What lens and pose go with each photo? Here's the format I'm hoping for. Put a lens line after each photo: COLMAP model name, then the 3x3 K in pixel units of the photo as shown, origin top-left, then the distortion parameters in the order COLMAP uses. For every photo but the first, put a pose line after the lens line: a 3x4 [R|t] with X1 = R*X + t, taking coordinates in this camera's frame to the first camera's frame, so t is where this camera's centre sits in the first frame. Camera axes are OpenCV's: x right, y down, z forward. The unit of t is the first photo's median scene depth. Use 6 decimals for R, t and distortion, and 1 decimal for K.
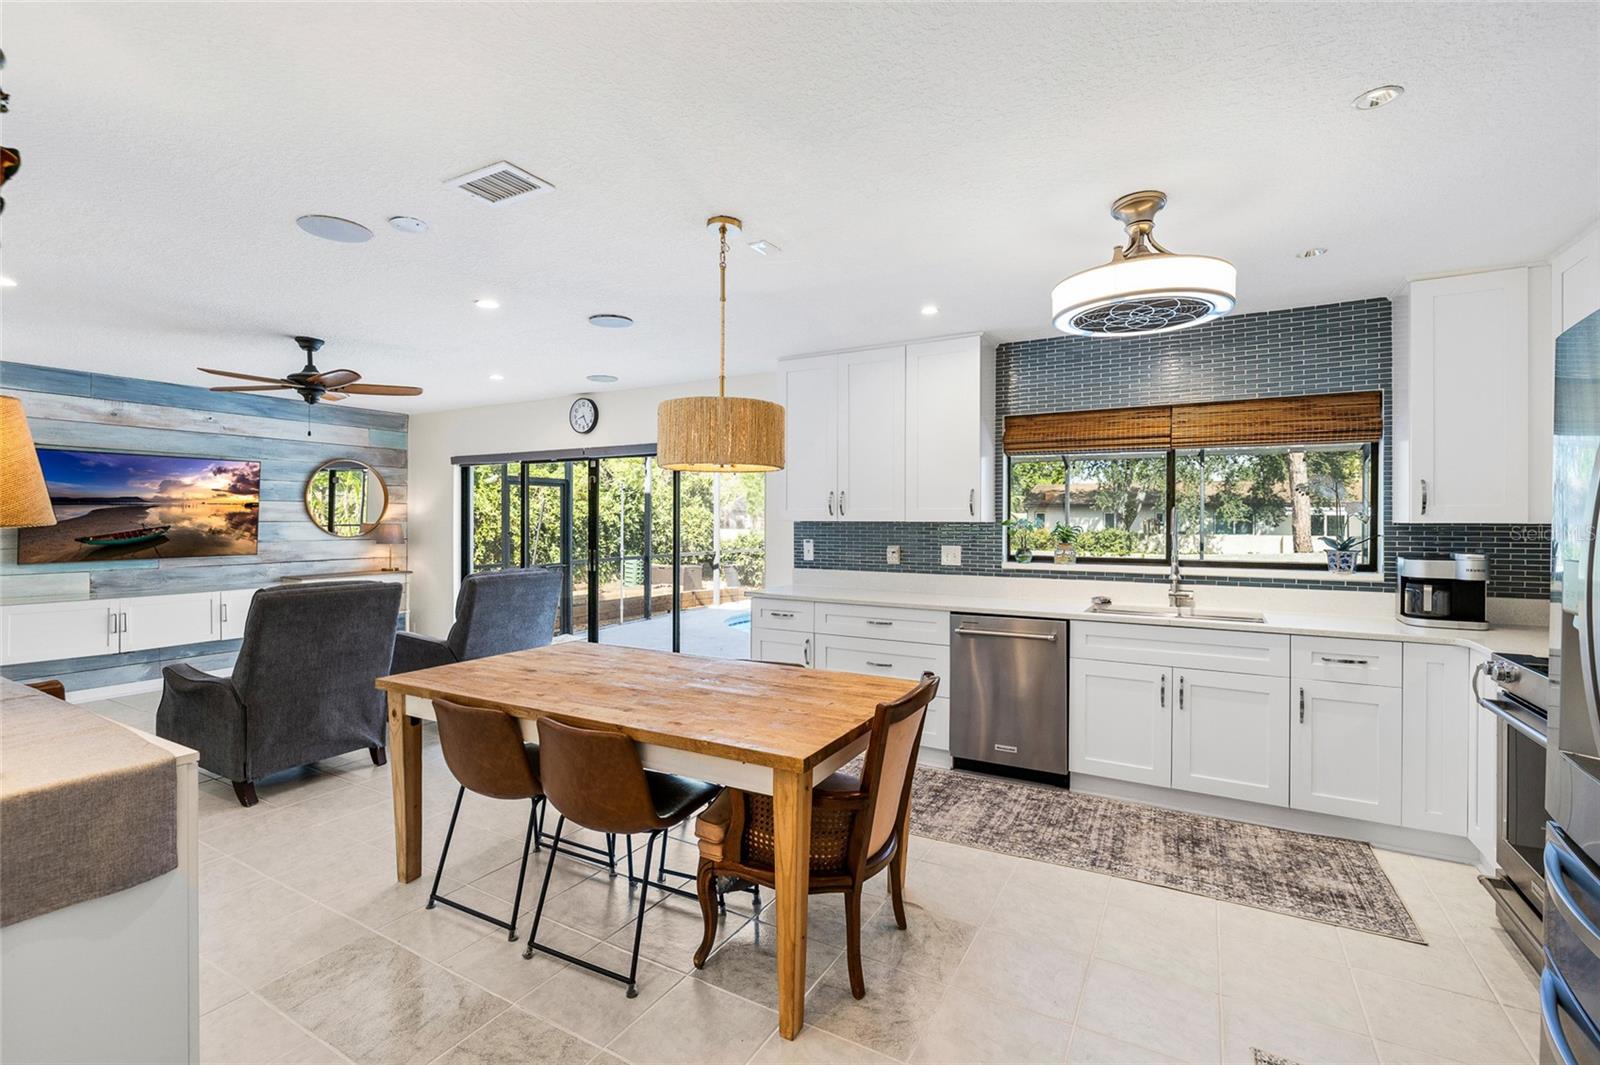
lens RADIAL K [[702.0, 0, 796.5], [0, 702.0, 520.3], [0, 0, 1]] dist [-0.002391, -0.015053]
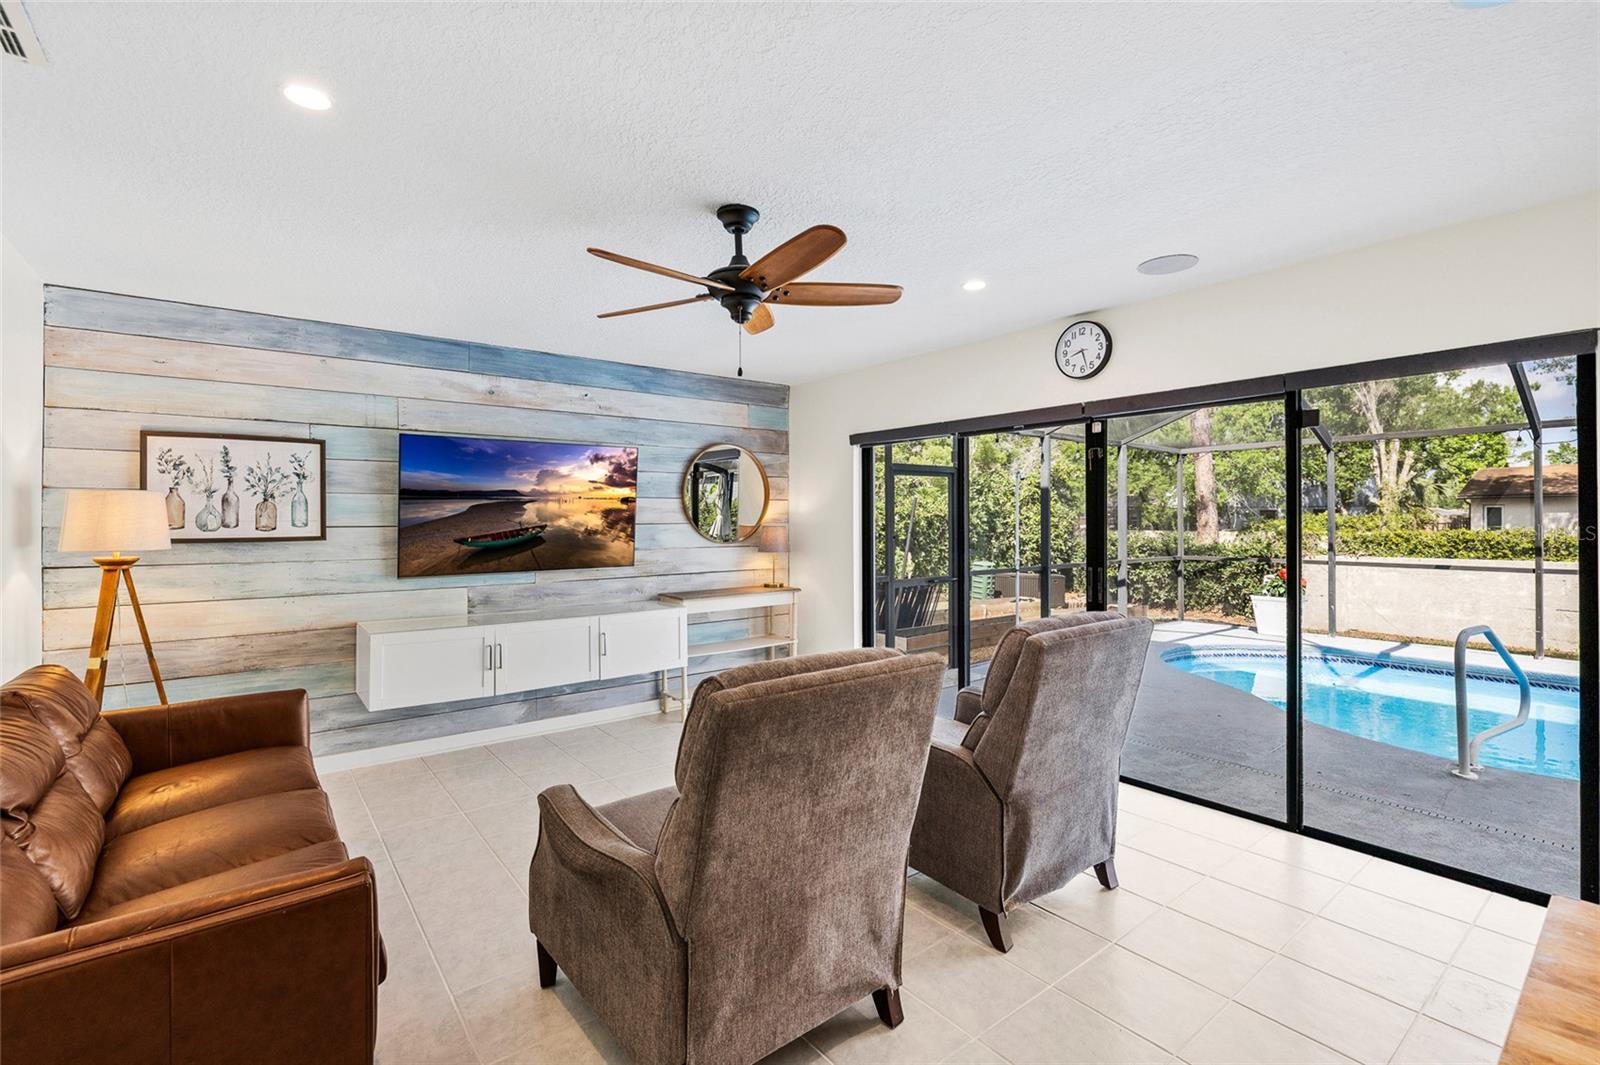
lens RADIAL K [[715.9, 0, 801.1], [0, 715.9, 520.0], [0, 0, 1]] dist [-0.001785, 0.000420]
pose [[0.922705, 0.003150, -0.385494, -0.286169], [-0.002674, 0.999995, 0.001770, -0.000116], [0.385498, -0.000602, 0.922709, 0.319820]]
